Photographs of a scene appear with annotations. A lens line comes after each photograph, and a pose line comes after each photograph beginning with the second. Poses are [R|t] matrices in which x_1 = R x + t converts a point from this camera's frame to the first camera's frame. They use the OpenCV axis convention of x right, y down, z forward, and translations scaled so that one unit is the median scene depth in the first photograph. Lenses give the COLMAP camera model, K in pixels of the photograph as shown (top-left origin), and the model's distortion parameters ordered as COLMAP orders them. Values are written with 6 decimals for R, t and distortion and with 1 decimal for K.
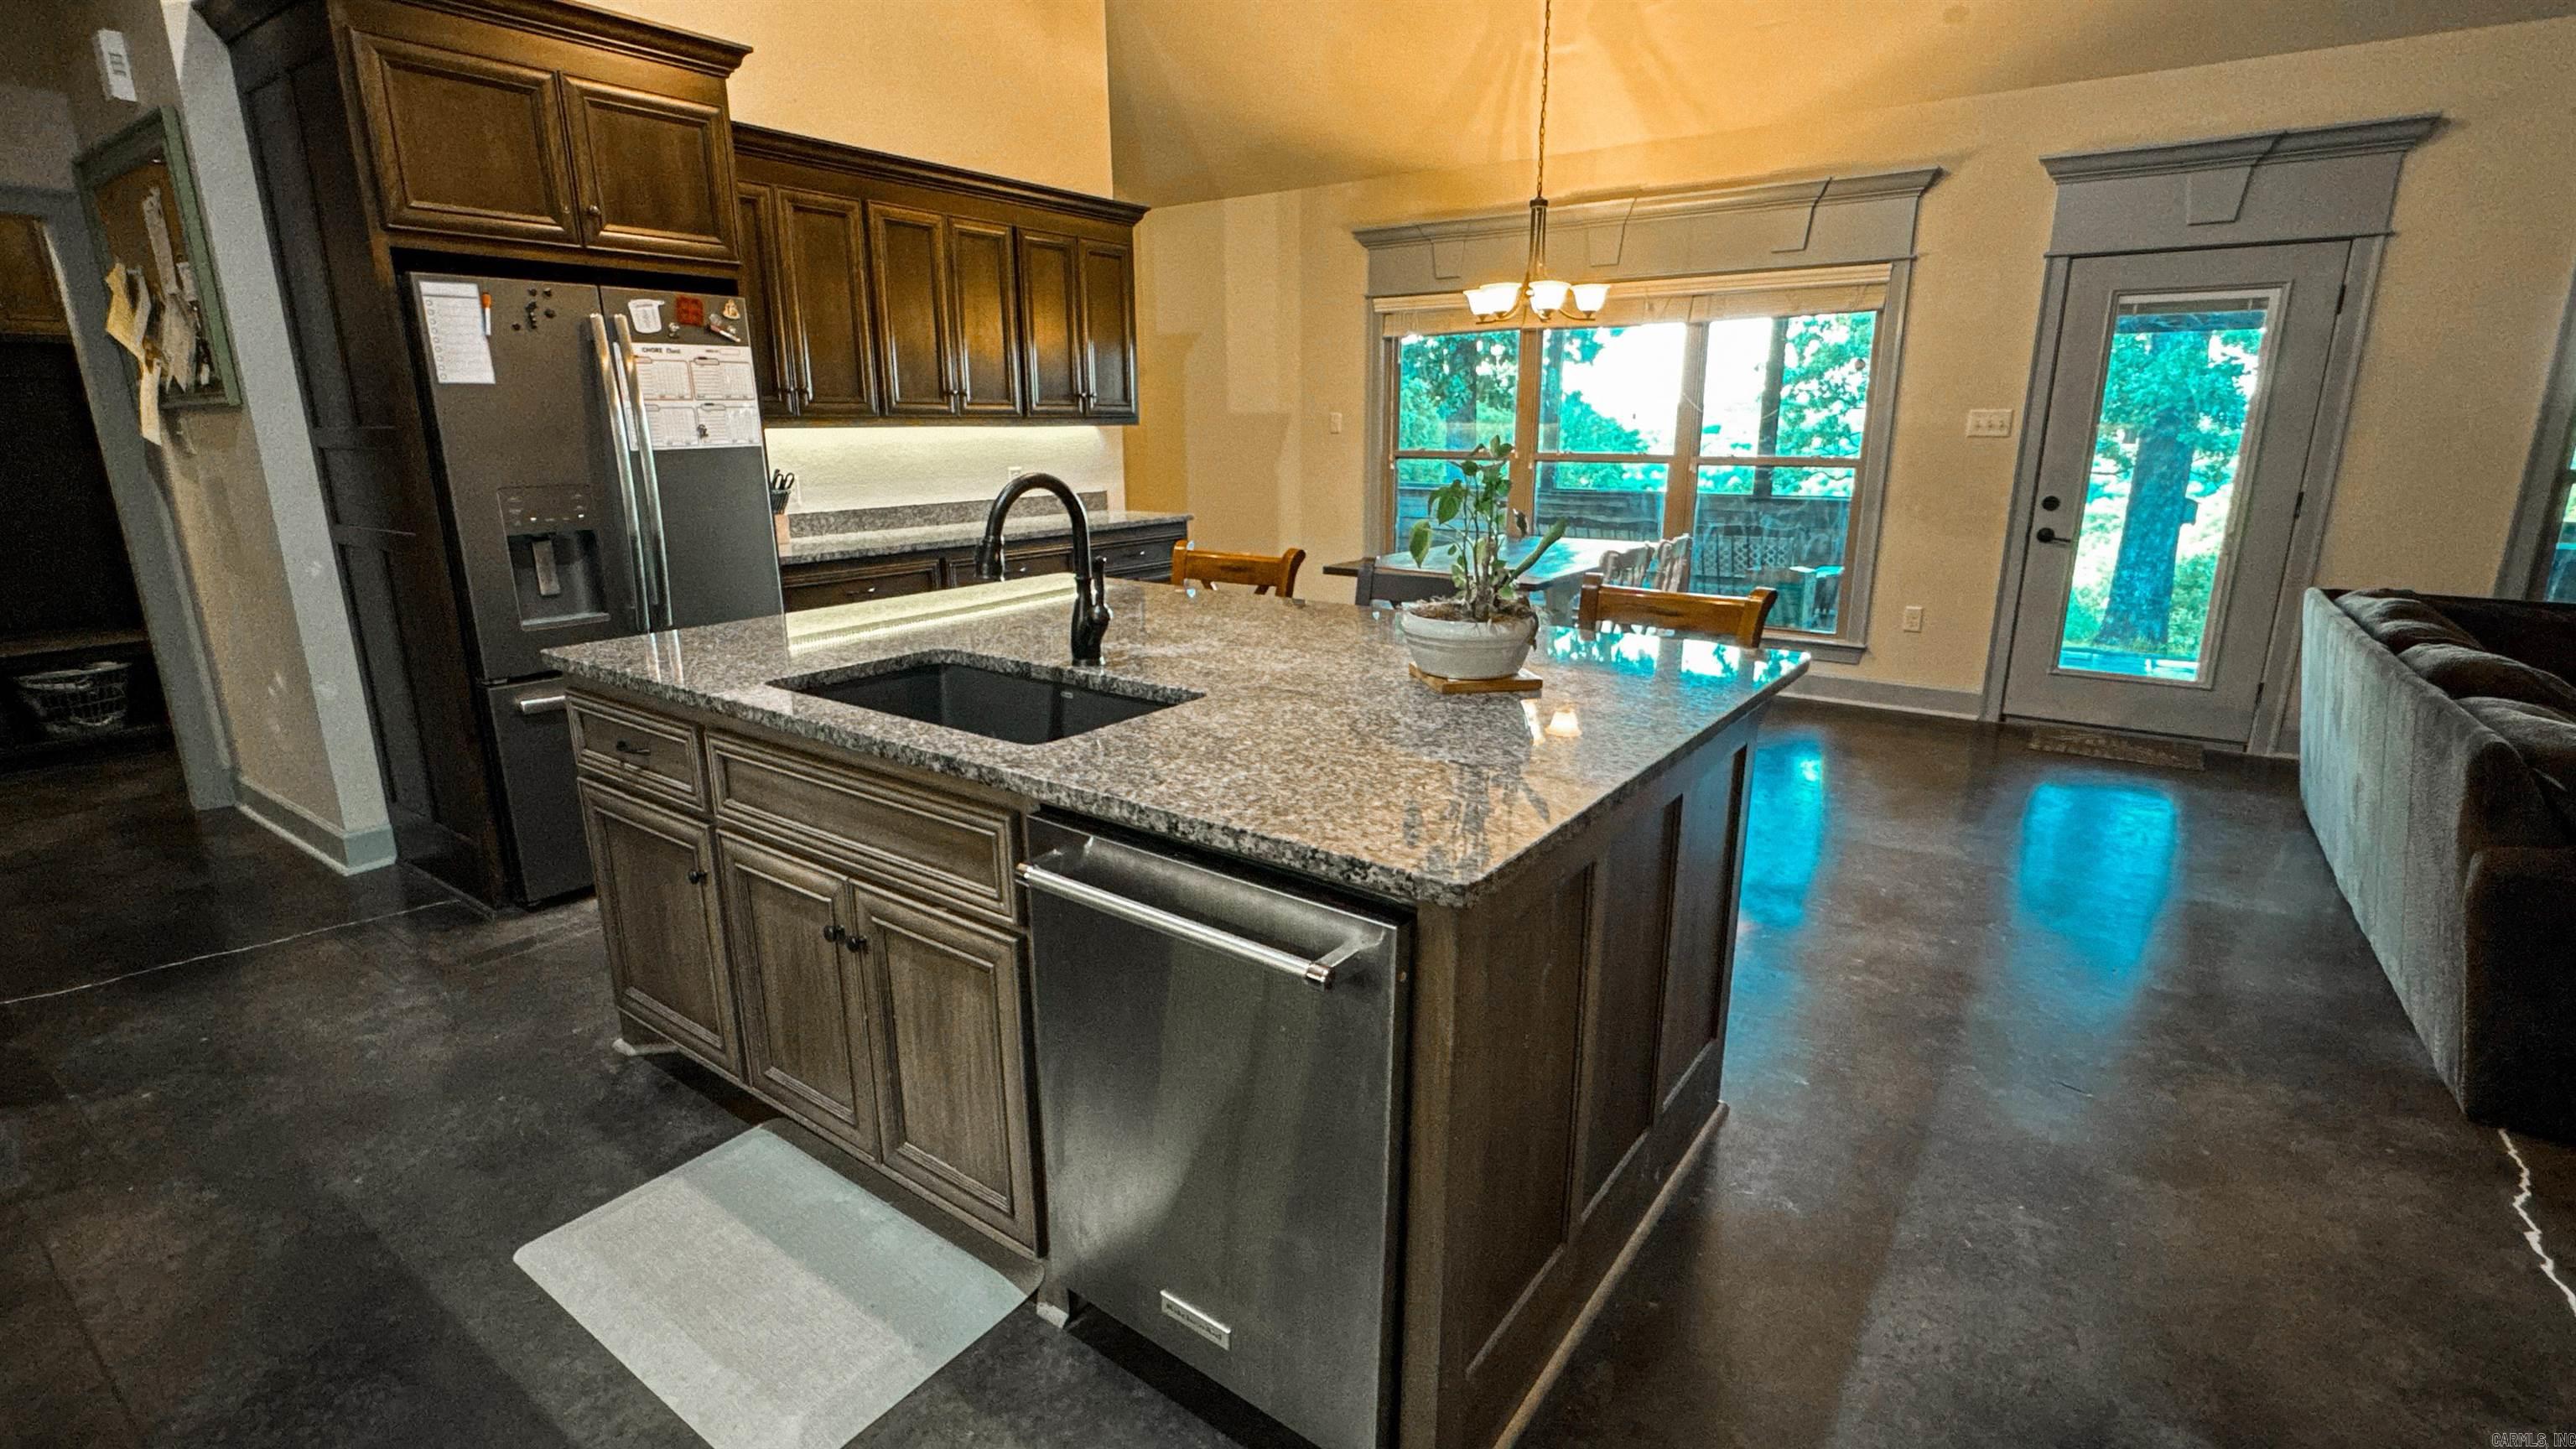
lens RADIAL K [[1167.4, 0, 1282.8], [0, 1167.4, 719.8], [0, 0, 1]] dist [-0.003308, 0.000163]
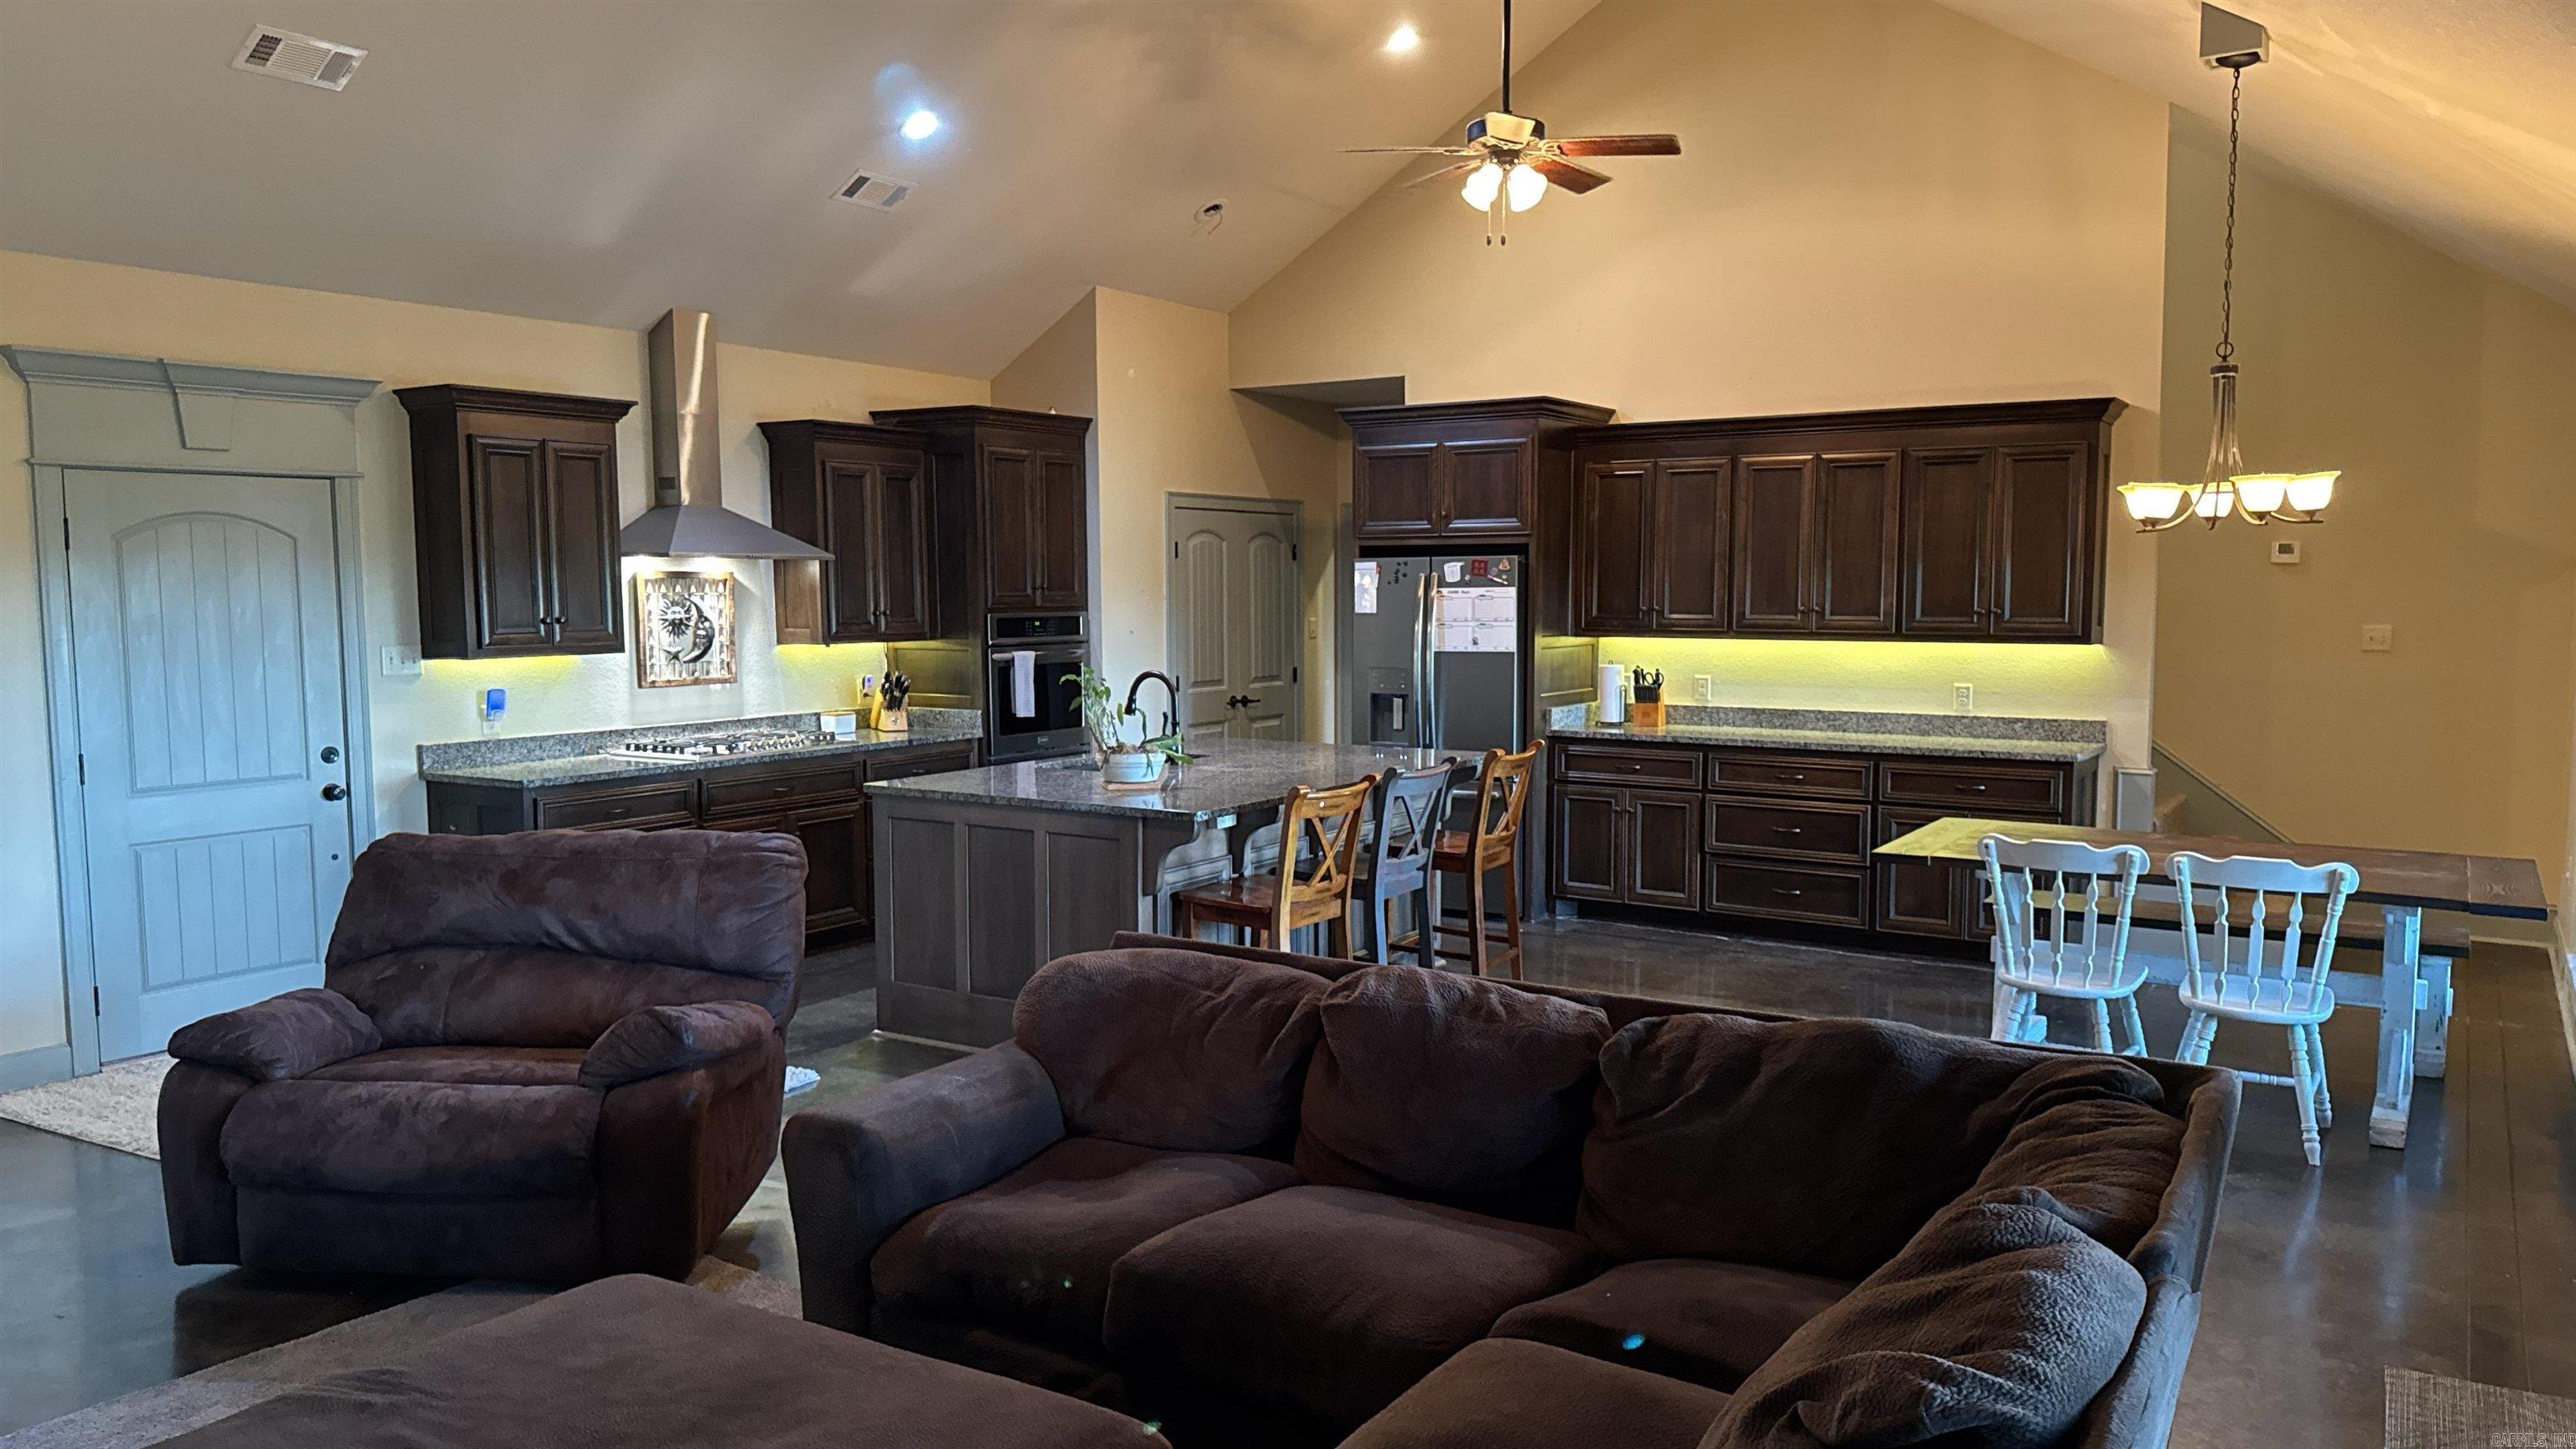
lens RADIAL K [[1779.5, 0, 1288.0], [0, 1779.5, 724.5], [0, 0, 1]] dist [0.124464, -0.176841]
pose [[0.054296, 0.089538, -0.994502, 1.581440], [-0.247660, 0.966058, 0.073456, -0.212296], [0.967324, 0.242310, 0.074628, 0.509622]]
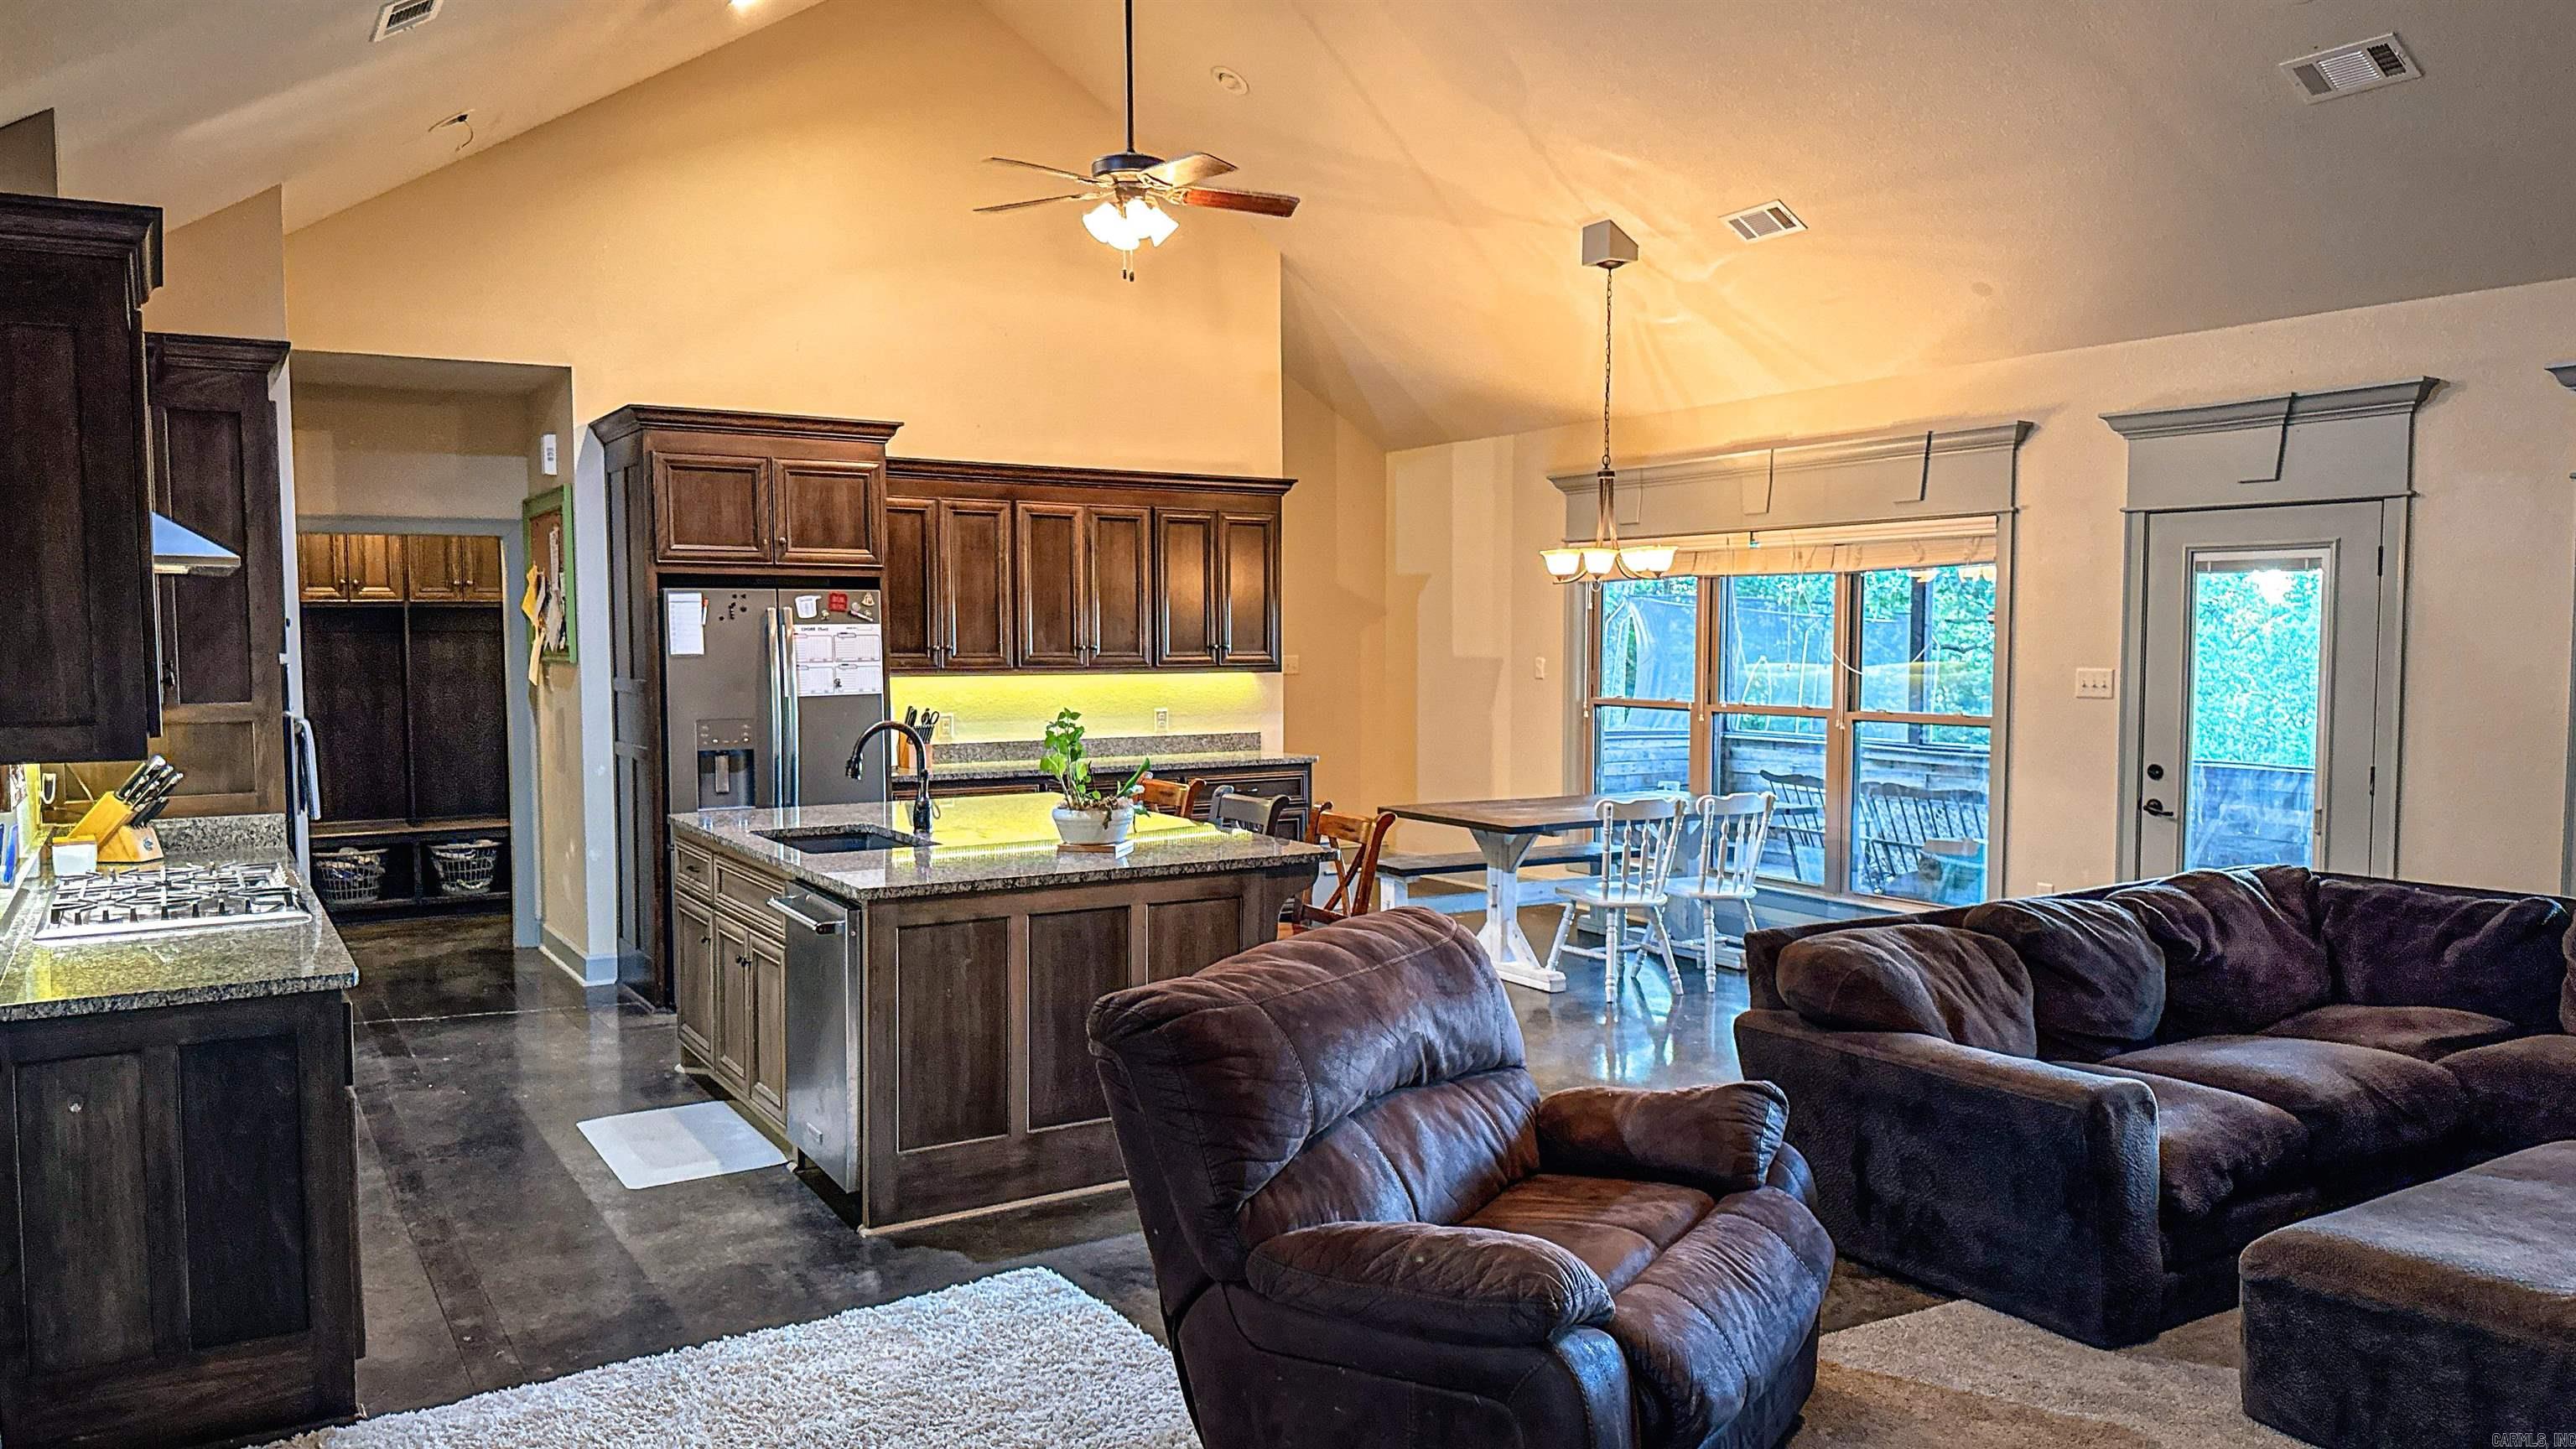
lens RADIAL K [[1779.5, 0, 1288.0], [0, 1779.5, 724.5], [0, 0, 1]] dist [0.124464, -0.176841]
pose [[0.923098, 0.023183, -0.383864, 0.702692], [-0.098010, 0.979402, -0.176540, 0.109039], [0.371865, 0.200586, 0.906356, -0.628720]]
